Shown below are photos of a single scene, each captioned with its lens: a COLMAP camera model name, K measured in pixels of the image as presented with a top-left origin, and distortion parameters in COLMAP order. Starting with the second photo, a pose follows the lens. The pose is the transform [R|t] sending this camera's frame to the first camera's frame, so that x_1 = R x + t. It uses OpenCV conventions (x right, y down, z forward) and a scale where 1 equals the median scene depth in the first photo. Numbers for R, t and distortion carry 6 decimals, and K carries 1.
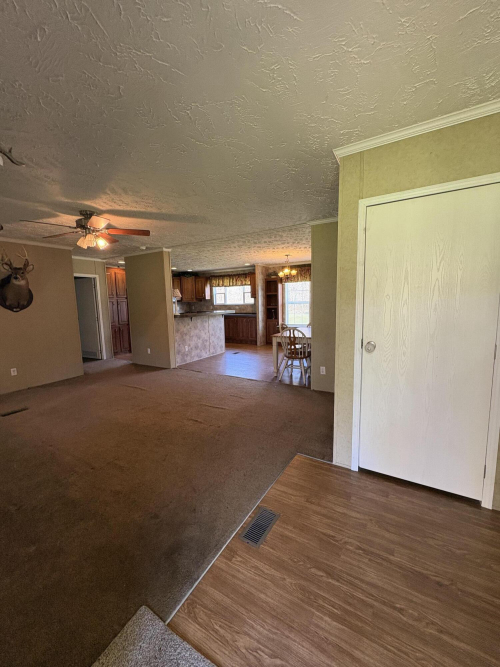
lens RADIAL K [[267.0, 0, 251.6], [0, 267.0, 334.5], [0, 0, 1]] dist [-0.000735, 0.000112]
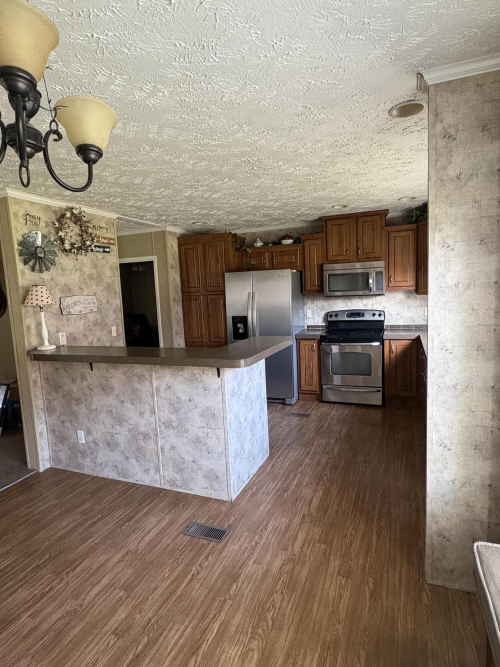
lens RADIAL K [[382.4, 0, 258.6], [0, 382.4, 332.8], [0, 0, 1]] dist [-0.001539, 0.003251]
pose [[0.154248, 0.129019, -0.979572, 0.234160], [-0.083741, 0.989577, 0.117150, -0.134737], [0.984477, 0.063960, 0.163445, 0.848600]]
